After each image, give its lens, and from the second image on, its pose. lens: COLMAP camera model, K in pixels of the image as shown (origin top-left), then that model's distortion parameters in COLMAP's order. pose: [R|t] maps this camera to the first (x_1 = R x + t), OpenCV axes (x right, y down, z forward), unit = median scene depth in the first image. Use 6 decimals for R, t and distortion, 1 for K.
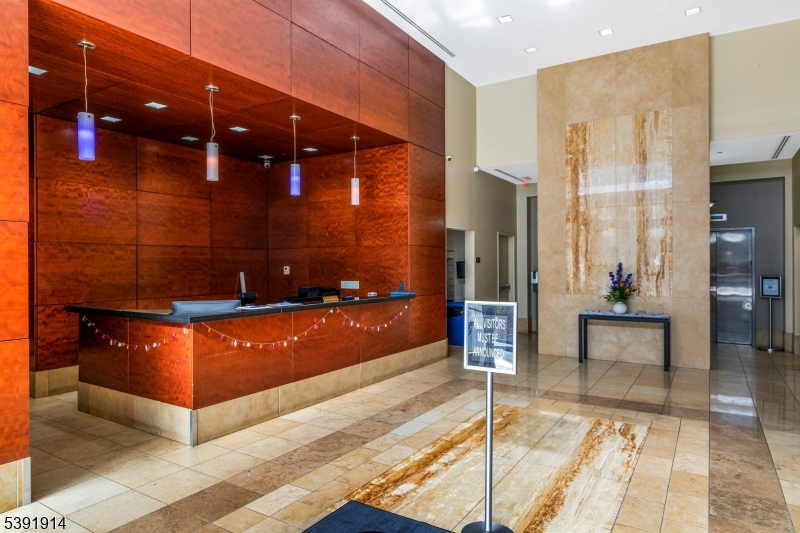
lens RADIAL K [[493.5, 0, 400.0], [0, 493.5, 266.5], [0, 0, 1]] dist [-0.002643, -0.000050]
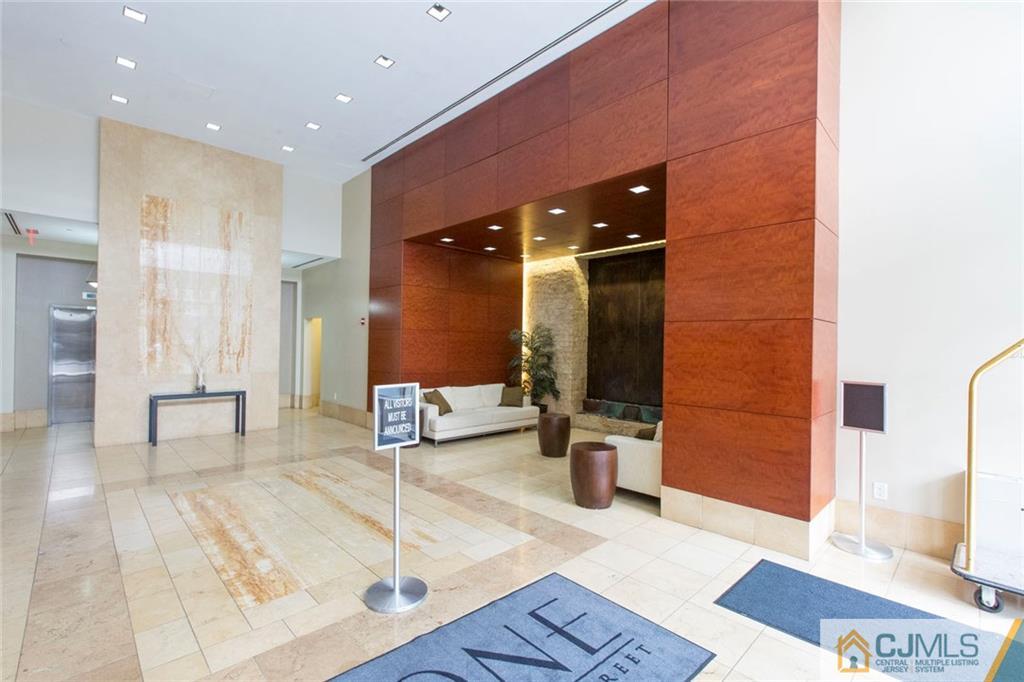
lens RADIAL K [[455.3, 0, 511.0], [0, 455.3, 346.7], [0, 0, 1]] dist [0.000635, 0.000048]
pose [[0.237240, 0.006499, 0.971429, -0.374595], [-0.012918, 0.999910, -0.003535, -0.004556], [-0.971365, -0.011711, 0.237303, 0.130868]]
